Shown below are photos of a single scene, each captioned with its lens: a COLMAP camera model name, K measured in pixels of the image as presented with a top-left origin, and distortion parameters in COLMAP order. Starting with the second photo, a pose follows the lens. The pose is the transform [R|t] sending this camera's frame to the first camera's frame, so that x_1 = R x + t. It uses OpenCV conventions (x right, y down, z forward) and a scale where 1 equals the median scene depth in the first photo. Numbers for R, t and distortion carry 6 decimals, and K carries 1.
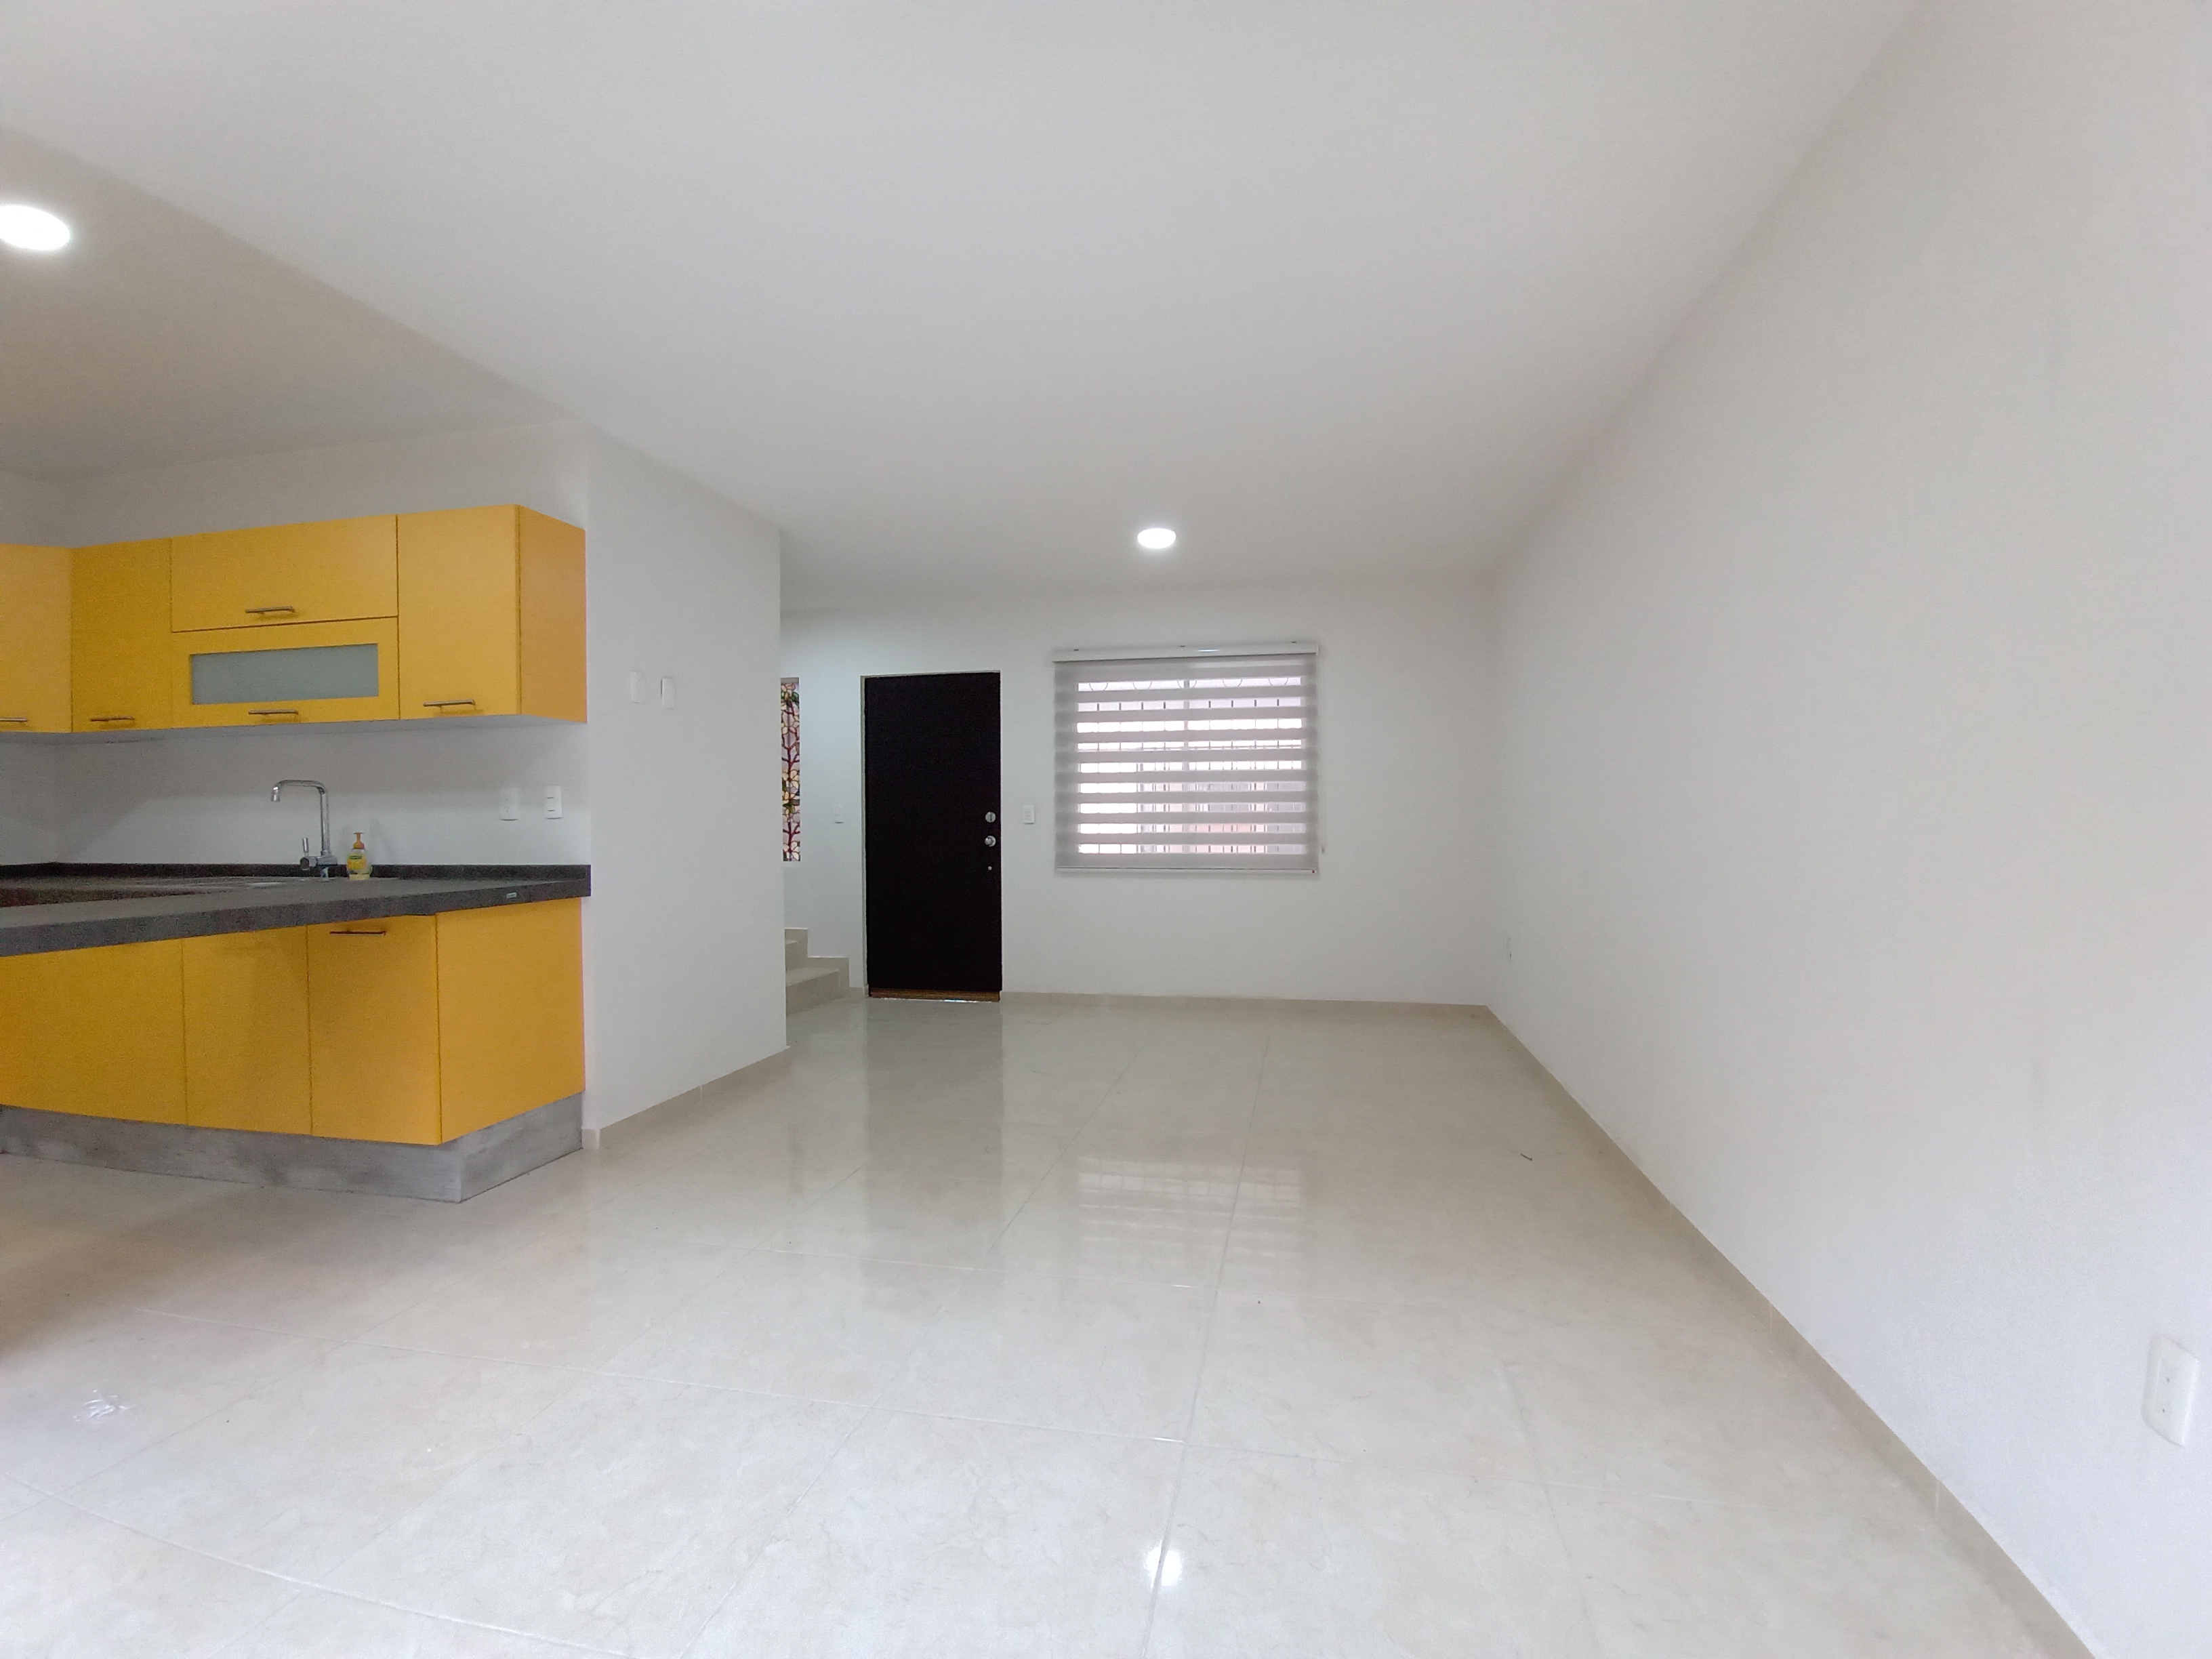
lens RADIAL K [[1016.3, 0, 1117.8], [0, 1016.3, 833.8], [0, 0, 1]] dist [-0.025479, 0.009595]
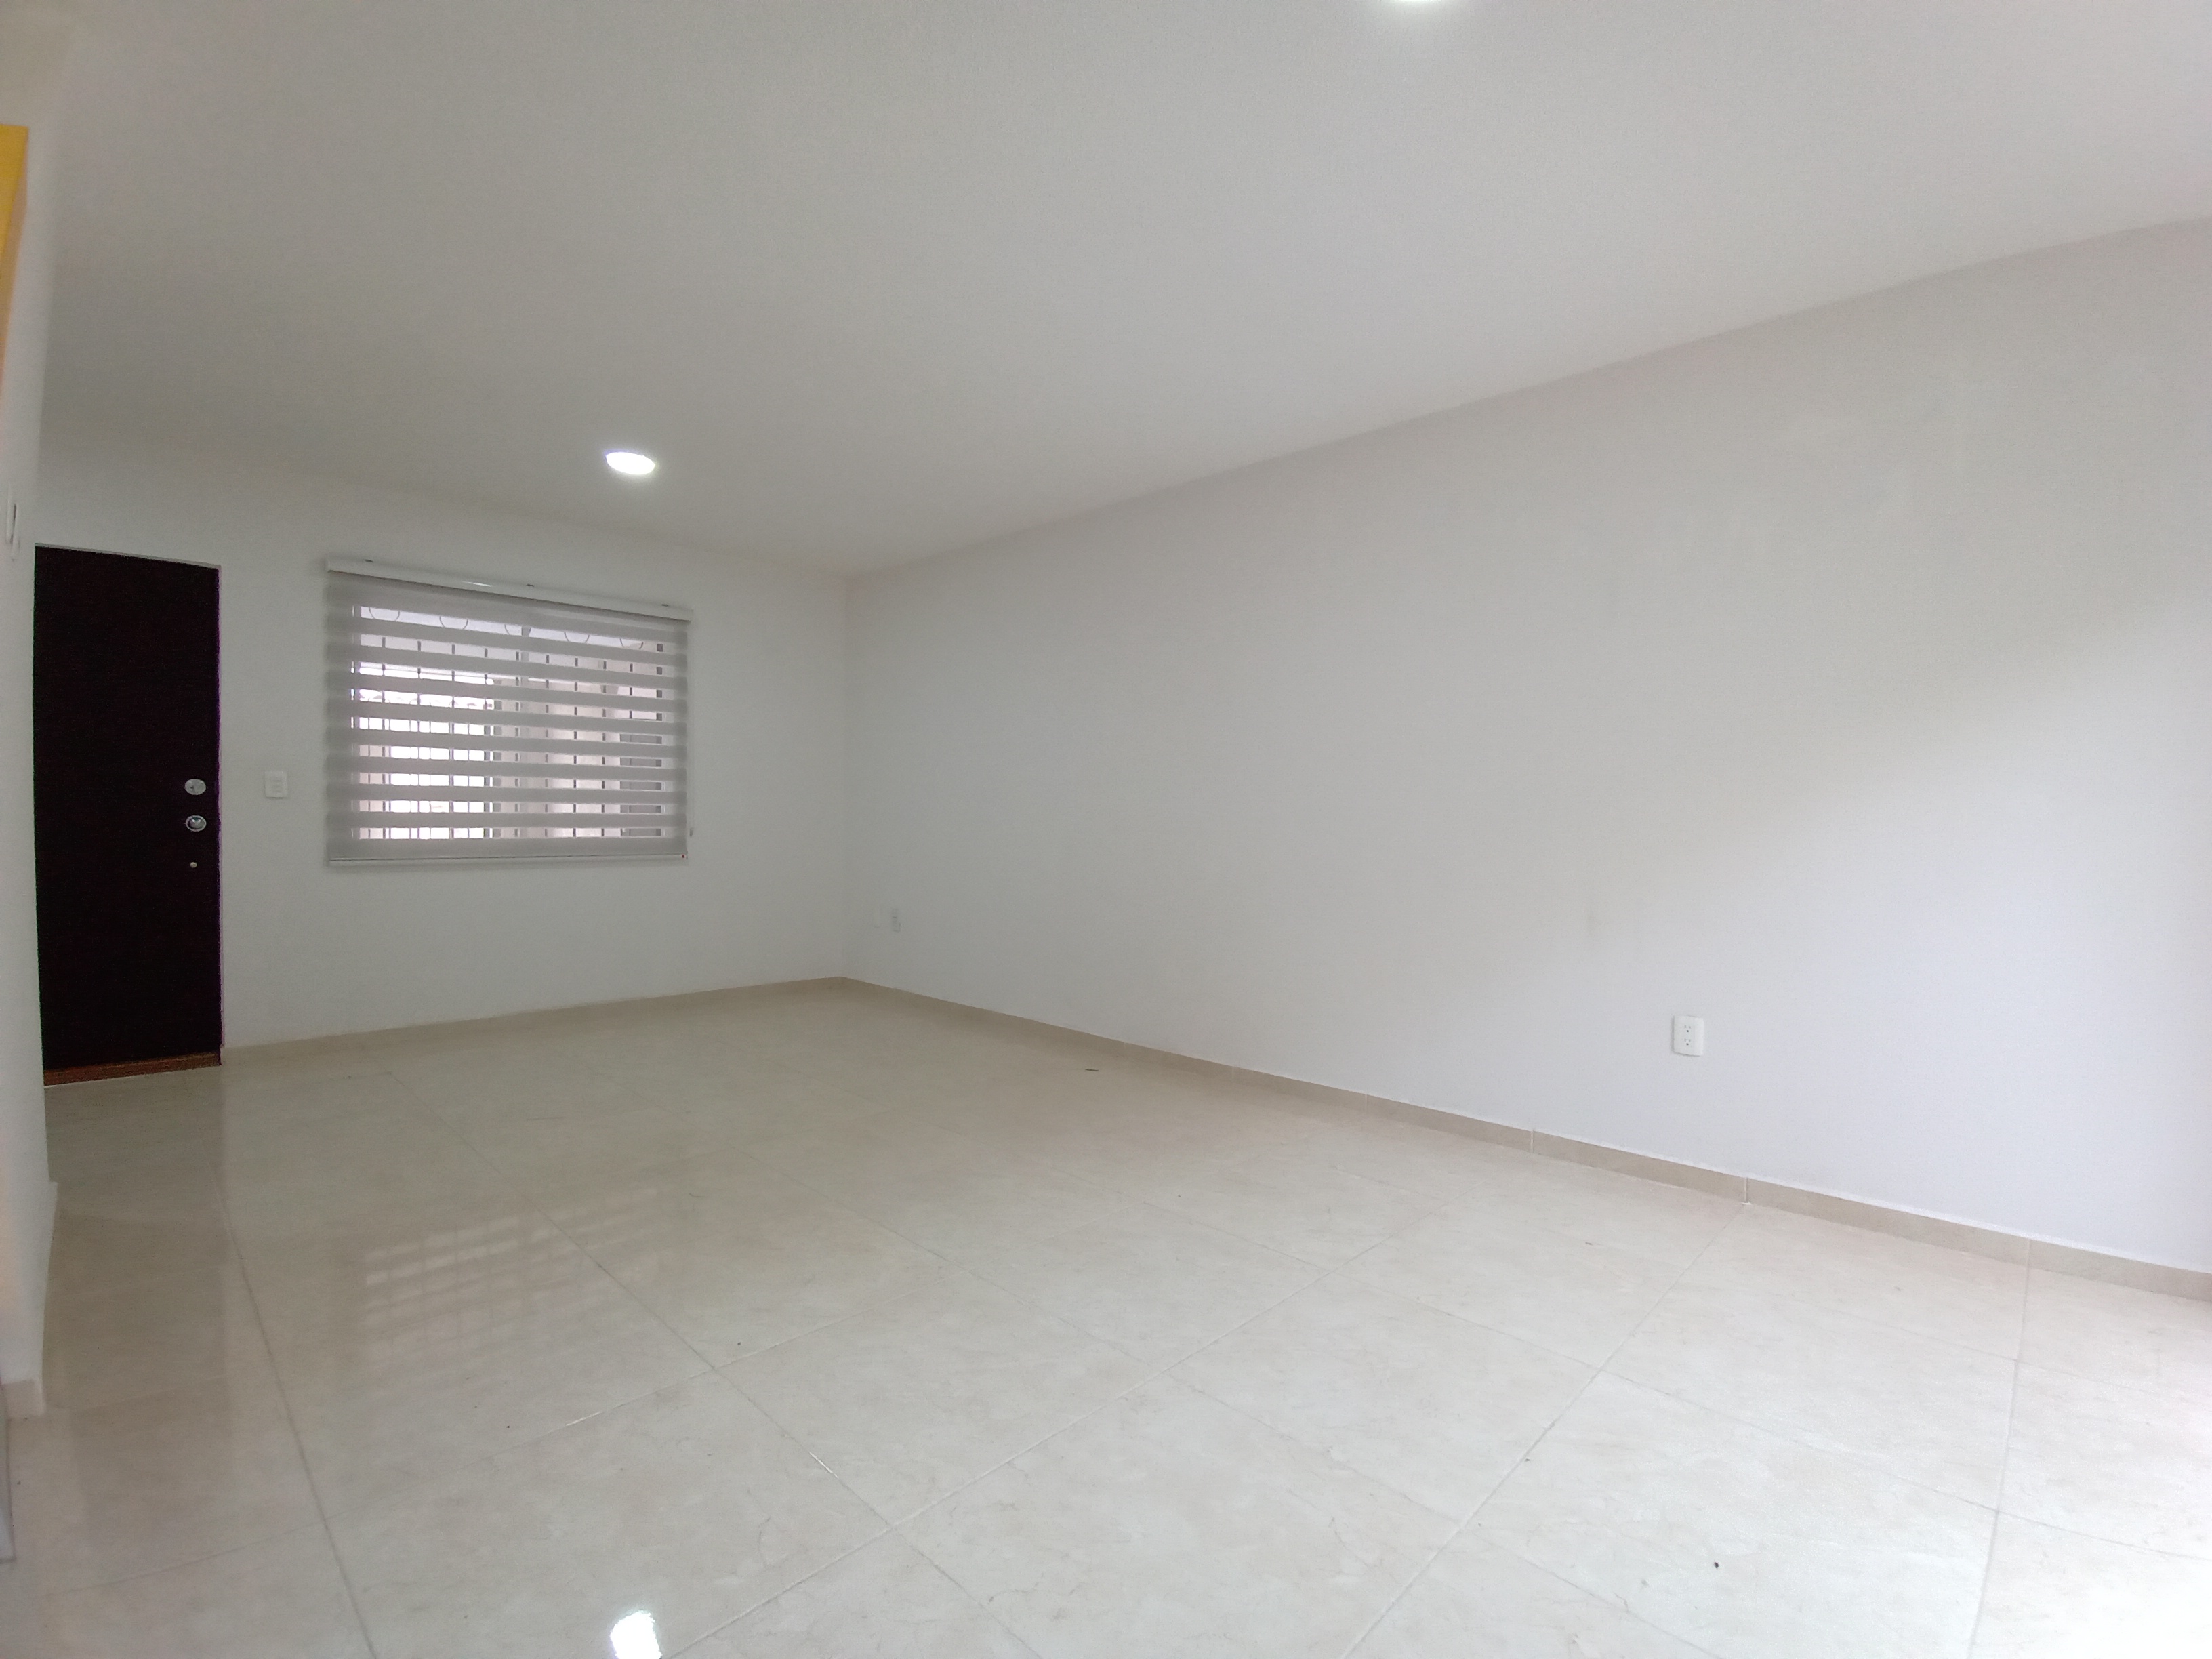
lens RADIAL K [[1023.1, 0, 1121.5], [0, 1023.1, 832.2], [0, 0, 1]] dist [-0.029942, 0.010052]
pose [[0.542121, -0.007964, 0.840263, -0.632983], [-0.005738, 0.999897, 0.013179, 0.001428], [-0.840281, -0.011966, 0.542019, 0.268150]]
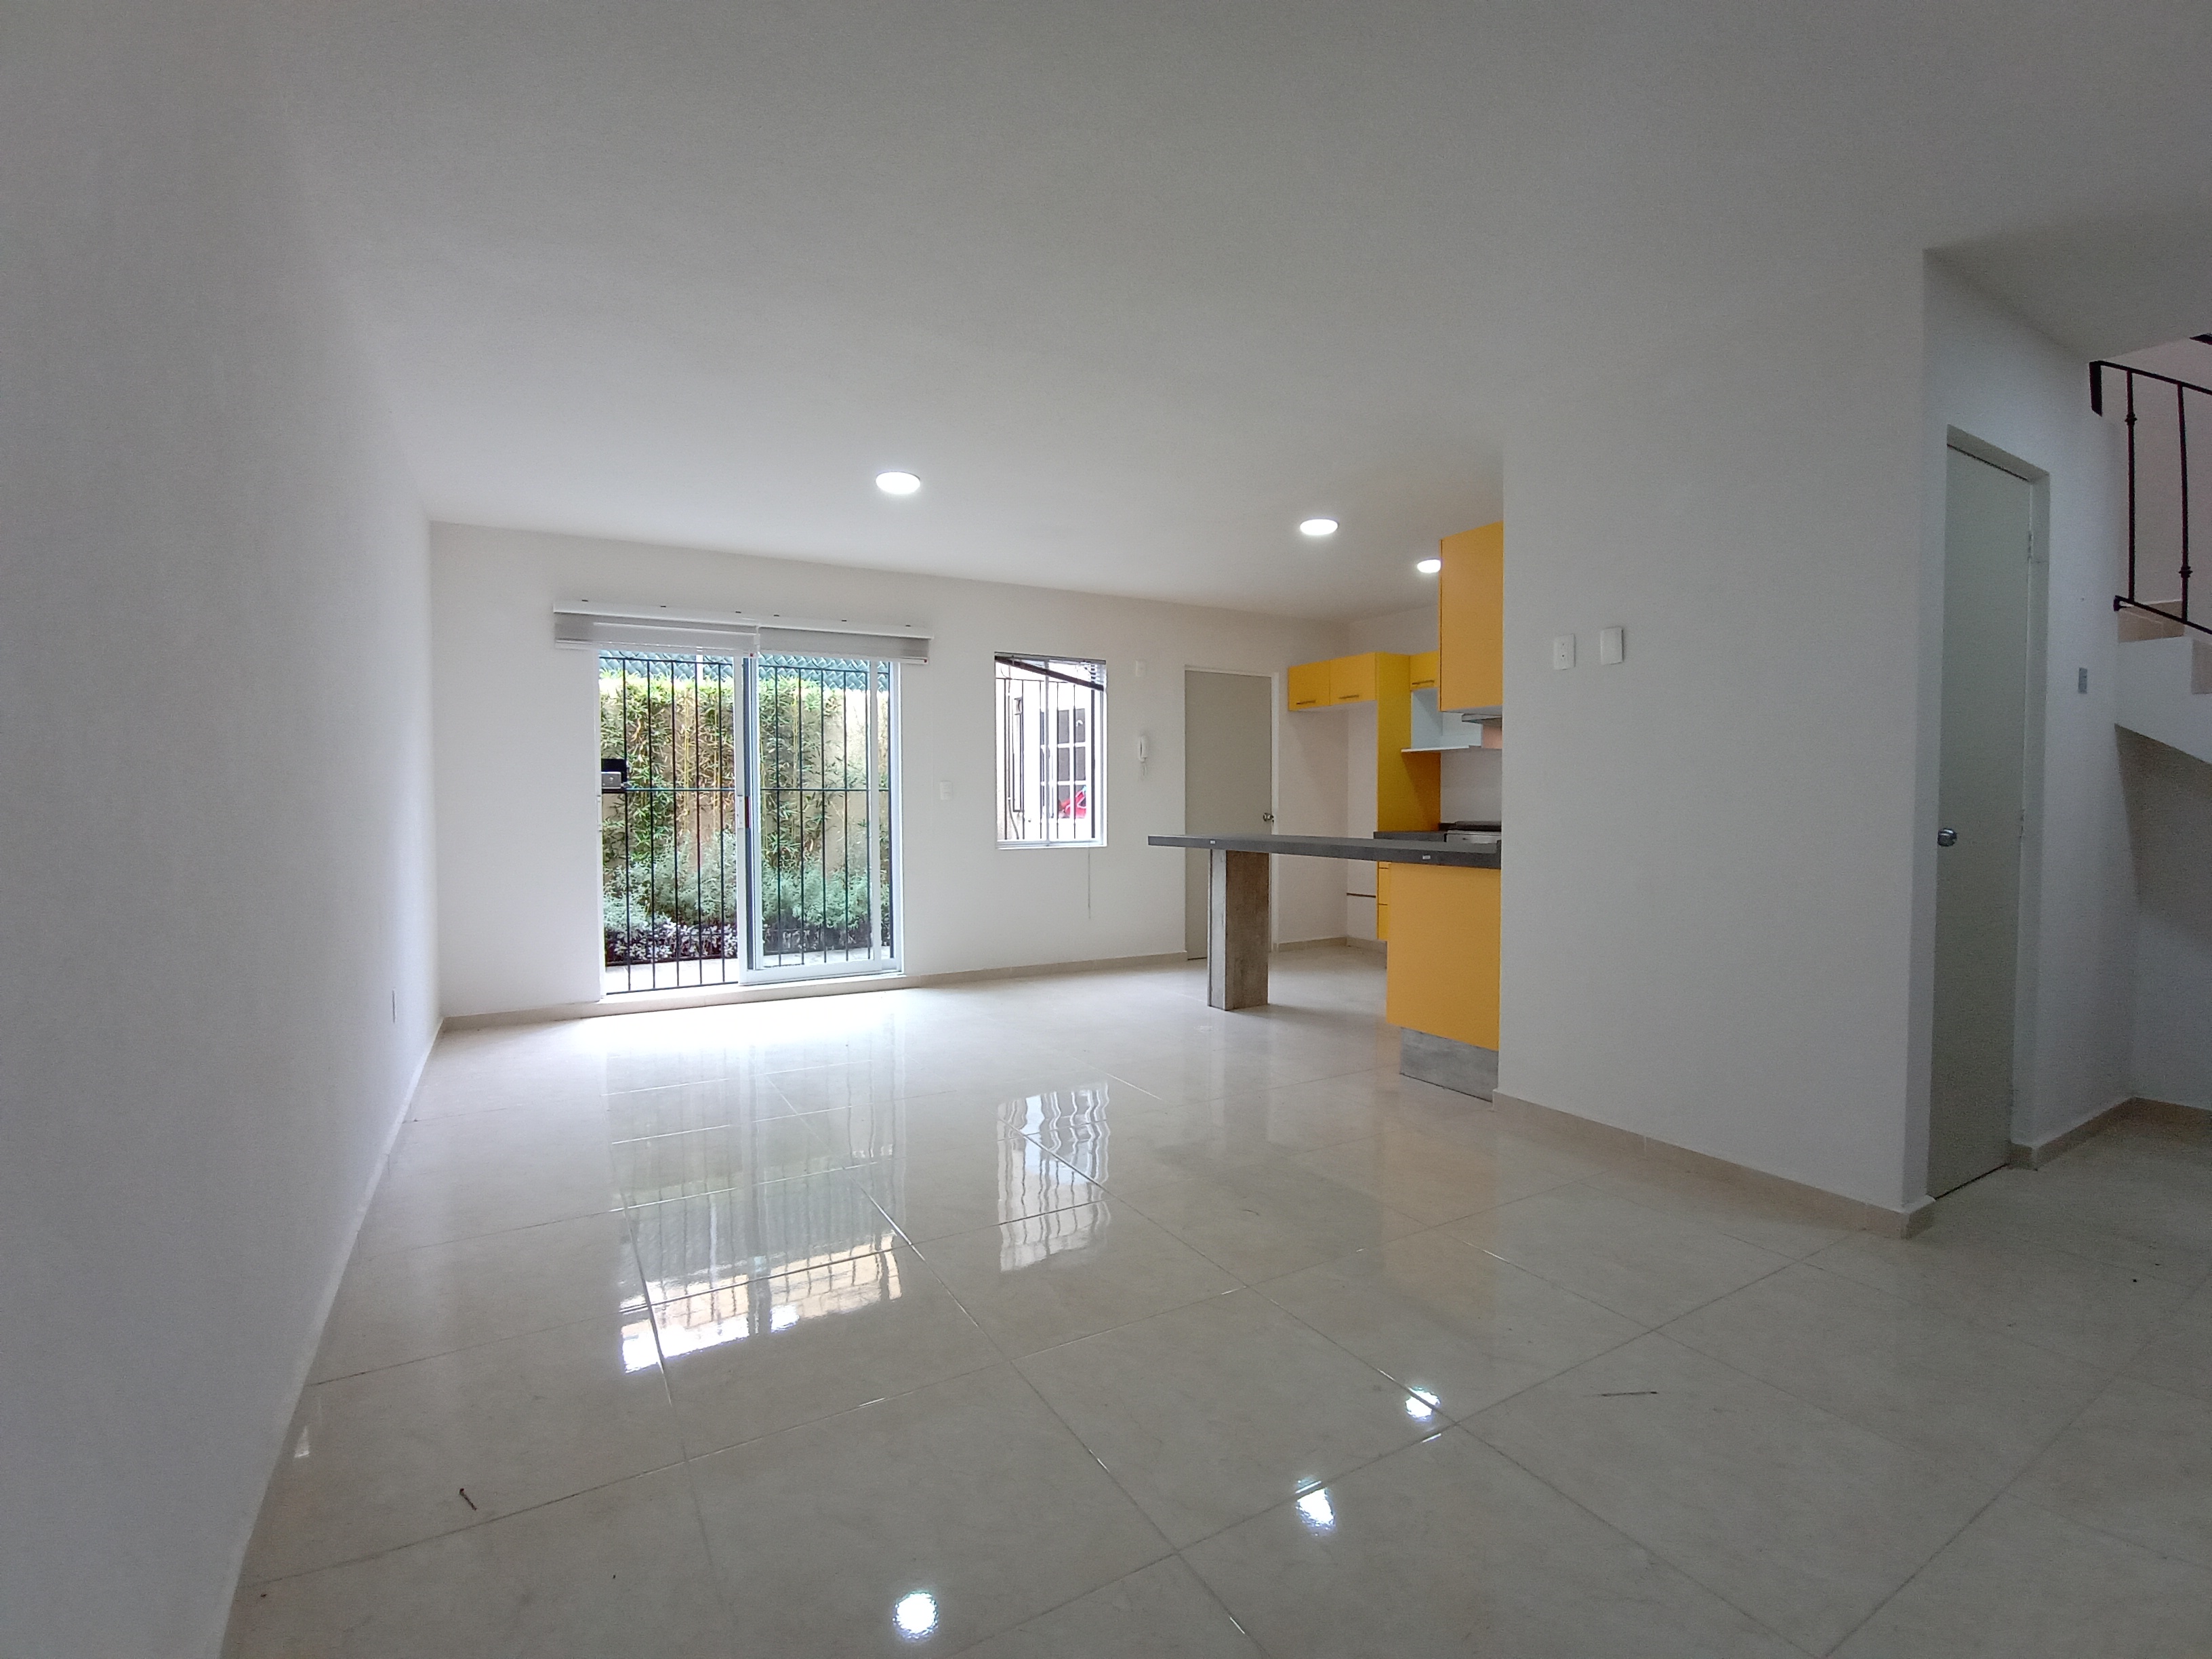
lens RADIAL K [[1023.1, 0, 1121.5], [0, 1023.1, 832.2], [0, 0, 1]] dist [-0.029942, 0.010052]
pose [[-0.739638, 0.033627, -0.672164, 0.474582], [-0.003280, 0.998559, 0.053565, -0.032571], [0.672997, 0.041824, -0.738462, 1.498545]]
